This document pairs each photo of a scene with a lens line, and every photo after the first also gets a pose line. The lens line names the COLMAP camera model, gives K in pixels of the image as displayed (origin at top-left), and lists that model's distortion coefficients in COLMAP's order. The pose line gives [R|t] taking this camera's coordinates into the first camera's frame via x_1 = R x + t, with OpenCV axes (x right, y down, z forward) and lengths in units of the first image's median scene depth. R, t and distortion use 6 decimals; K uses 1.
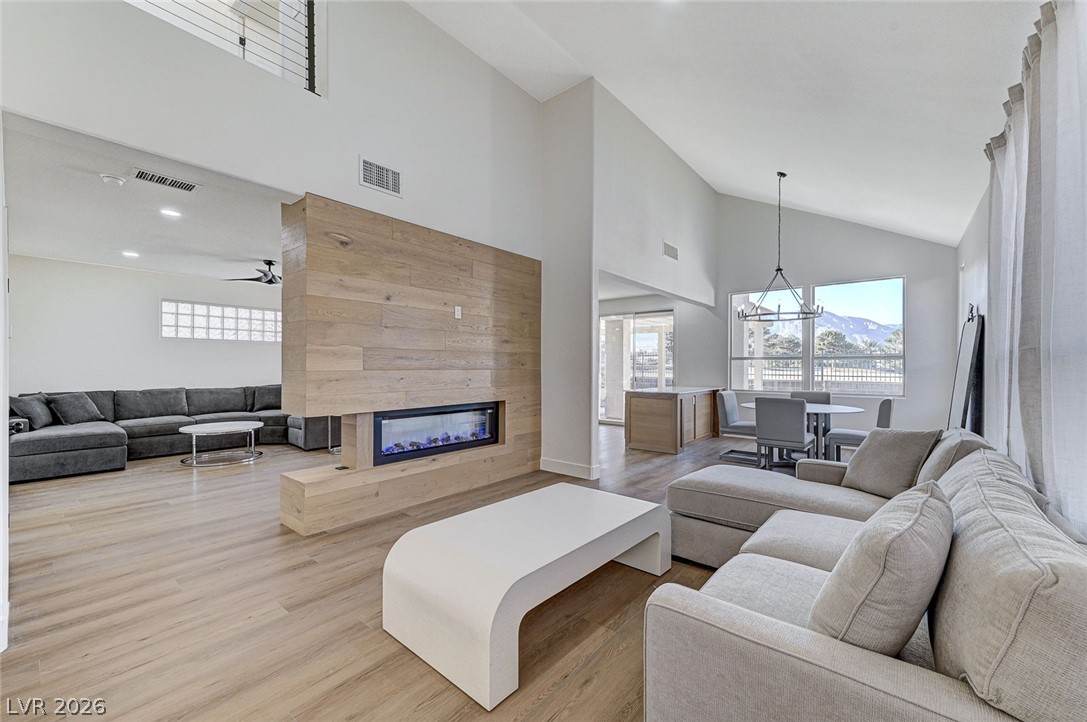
lens RADIAL K [[440.3, 0, 539.4], [0, 440.3, 368.3], [0, 0, 1]] dist [-0.002913, 0.002283]
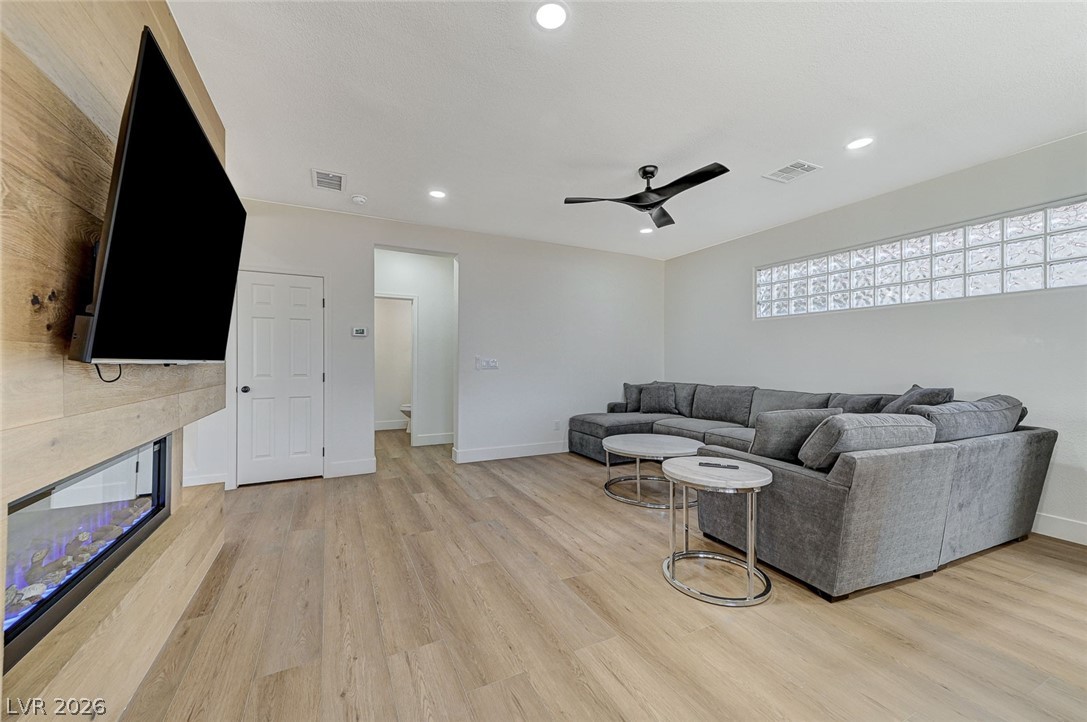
lens RADIAL K [[423.3, 0, 540.3], [0, 423.3, 364.7], [0, 0, 1]] dist [0.014008, 0.000532]
pose [[-0.397587, 0.004305, -0.917554, -0.046309], [-0.006829, 0.999947, 0.007651, 0.005172], [0.917539, 0.009308, -0.397537, 0.943859]]
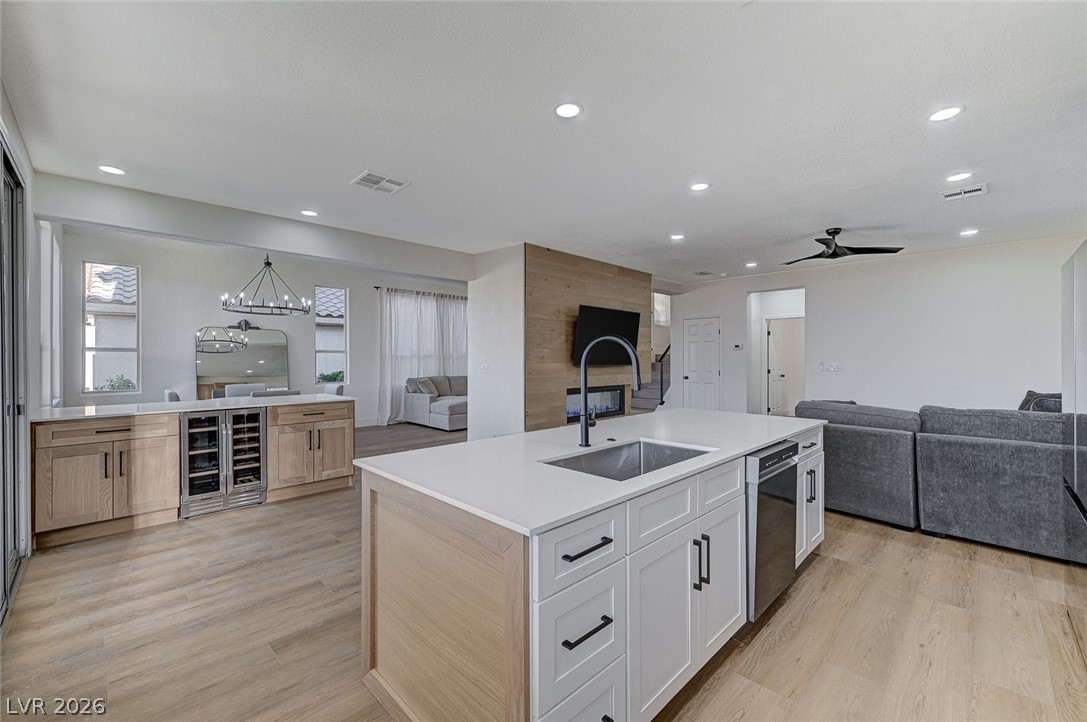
lens RADIAL K [[440.3, 0, 546.0], [0, 440.3, 355.5], [0, 0, 1]] dist [-0.002913, 0.002283]
pose [[-0.995744, 0.000308, 0.092164, -0.141637], [0.000097, 0.999997, -0.002292, -0.012334], [-0.092165, -0.002274, -0.995741, 1.590083]]
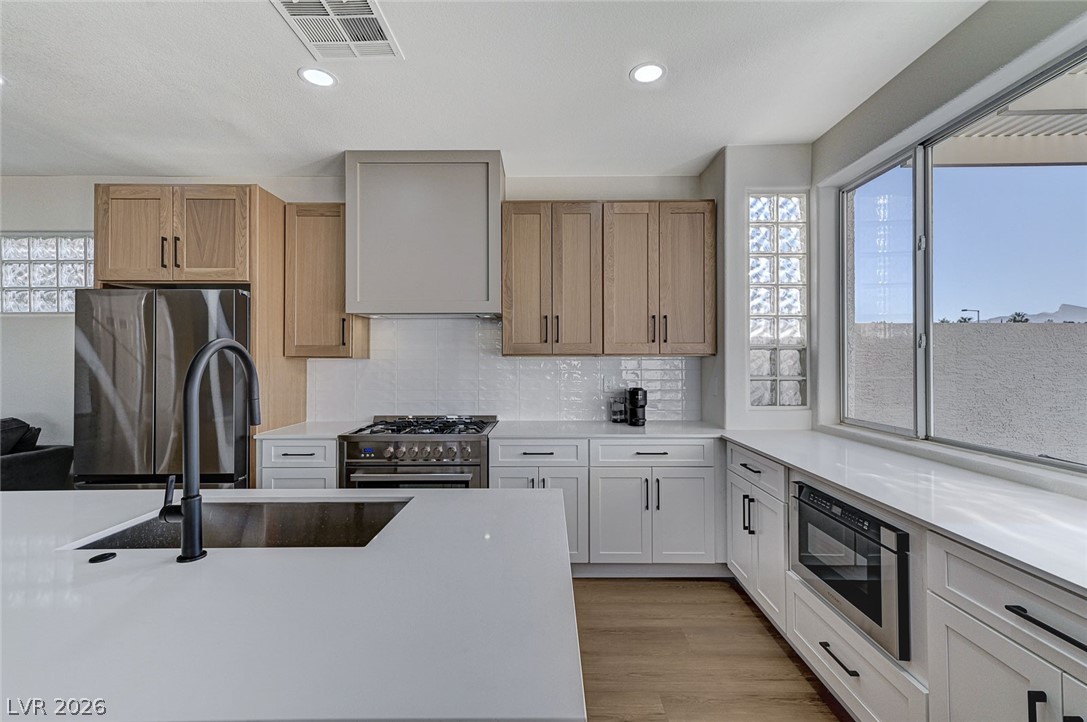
lens RADIAL K [[463.0, 0, 540.6], [0, 463.0, 361.5], [0, 0, 1]] dist [0.010943, 0.000359]
pose [[0.631656, -0.002839, -0.775244, 0.051126], [0.000774, 0.999995, -0.003032, -0.015170], [0.775248, 0.001315, 0.631655, 1.291839]]
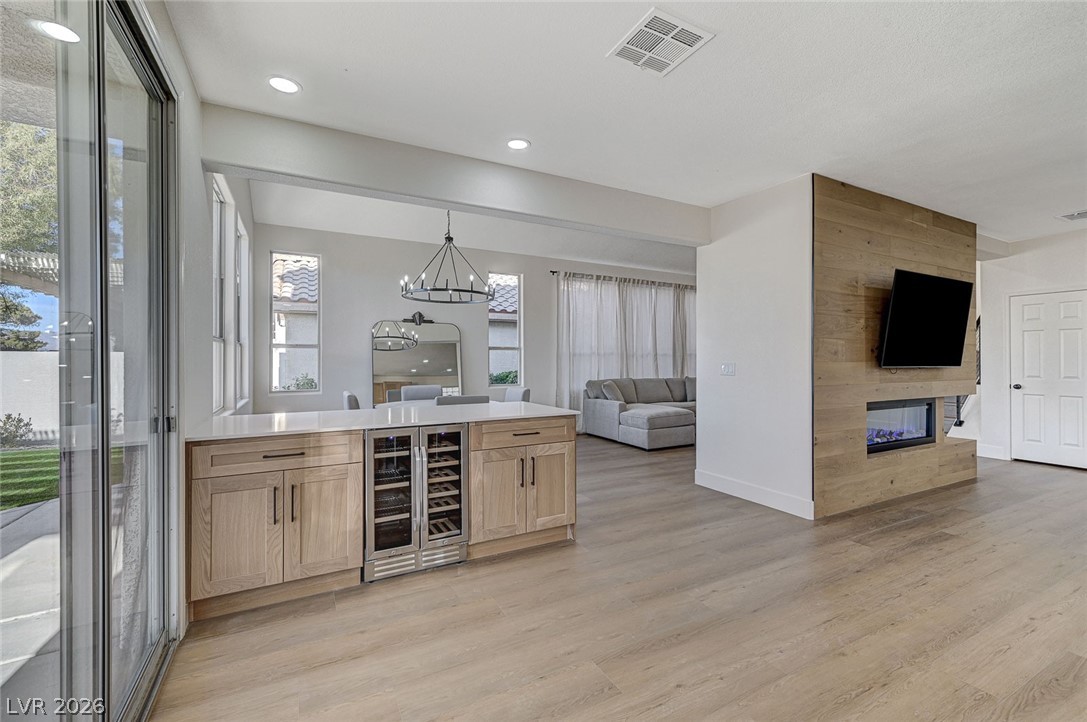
lens RADIAL K [[463.0, 0, 553.1], [0, 463.0, 354.0], [0, 0, 1]] dist [0.010943, 0.000359]
pose [[-0.929701, 0.001991, 0.368310, 0.043376], [-0.000511, 0.999977, -0.006695, -0.005858], [-0.368315, -0.006412, -0.929679, 1.417874]]
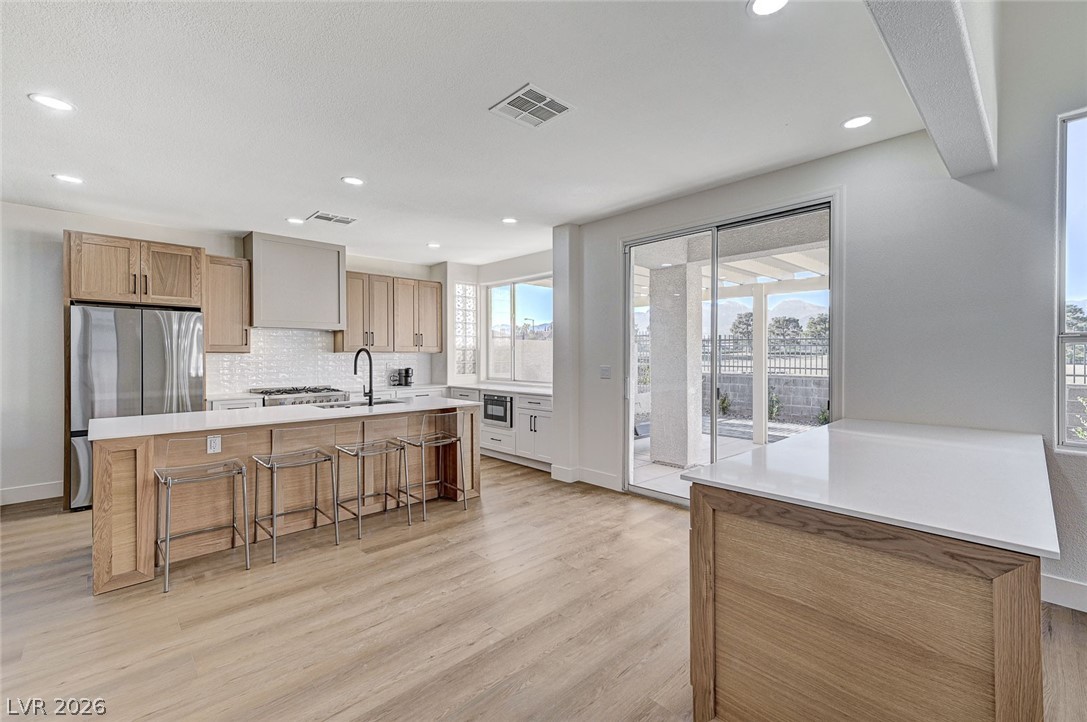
lens RADIAL K [[463.0, 0, 547.7], [0, 463.0, 358.5], [0, 0, 1]] dist [0.010943, 0.000359]
pose [[0.994505, -0.002012, -0.104669, 0.142160], [0.002613, 0.999981, 0.005613, -0.014294], [0.104655, -0.005856, 0.994491, 0.738369]]
